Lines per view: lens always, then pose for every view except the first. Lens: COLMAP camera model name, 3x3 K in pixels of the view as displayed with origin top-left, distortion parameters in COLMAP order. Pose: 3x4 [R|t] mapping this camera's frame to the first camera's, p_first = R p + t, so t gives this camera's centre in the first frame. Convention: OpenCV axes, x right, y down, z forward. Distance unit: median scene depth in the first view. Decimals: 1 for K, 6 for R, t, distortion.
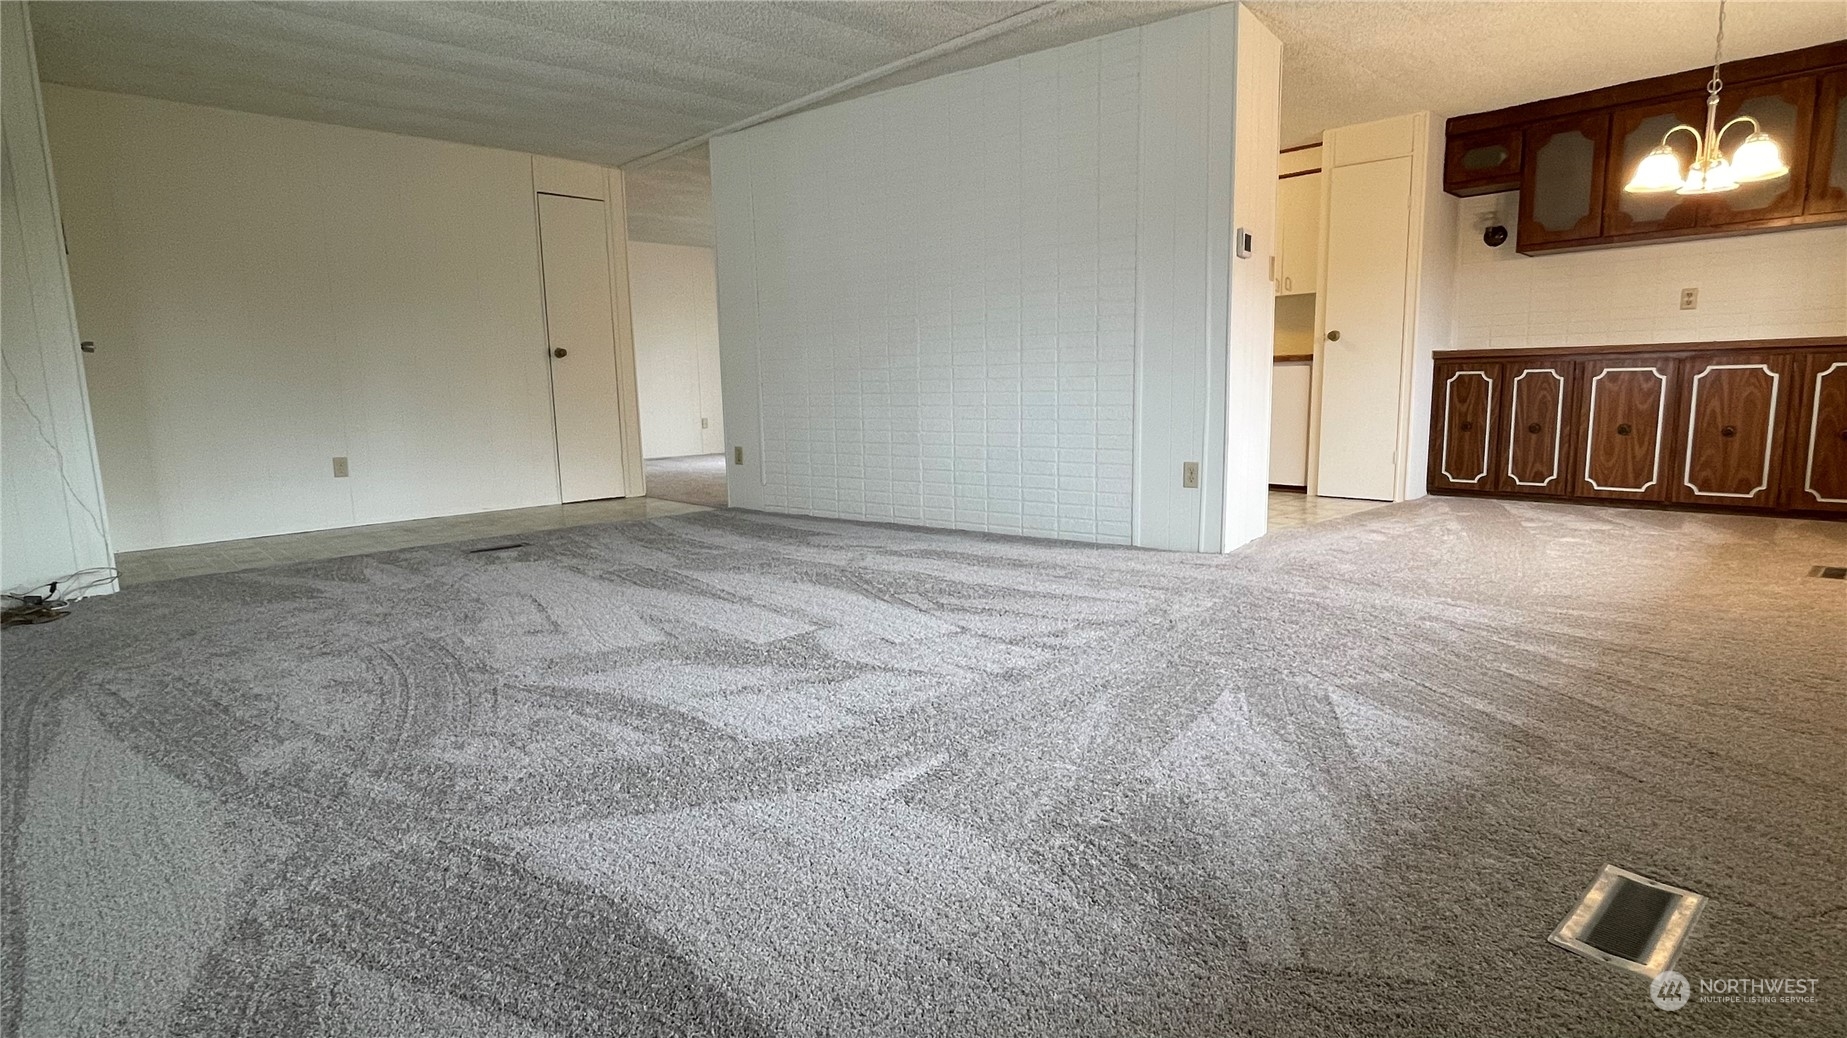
lens RADIAL K [[908.0, 0, 923.5], [0, 908.0, 519.0], [0, 0, 1]] dist [-0.037299, 0.016077]
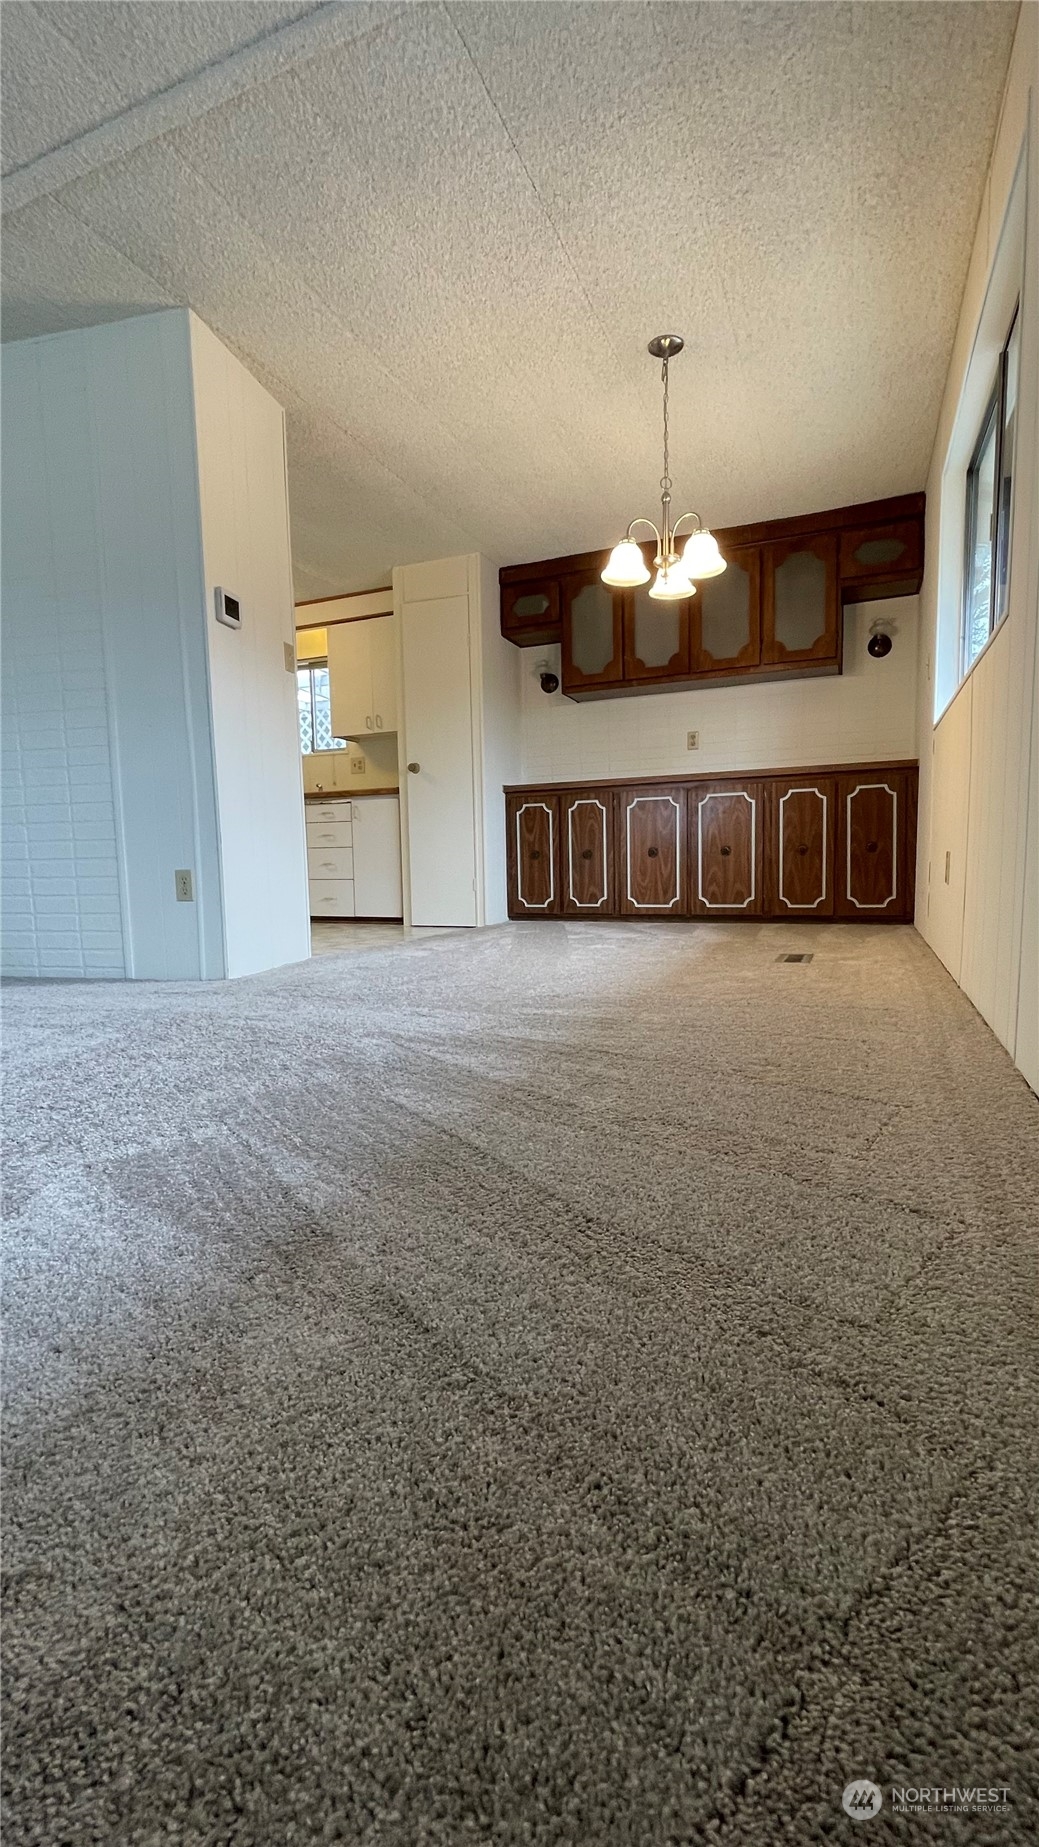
lens RADIAL K [[778.2, 0, 519.5], [0, 778.2, 923.5], [0, 0, 1]] dist [0.000924, 0.000017]
pose [[0.907871, -0.028757, 0.418263, 0.241906], [0.057315, 0.996791, -0.055873, 0.036880], [-0.415315, 0.074698, 0.906606, 0.207553]]
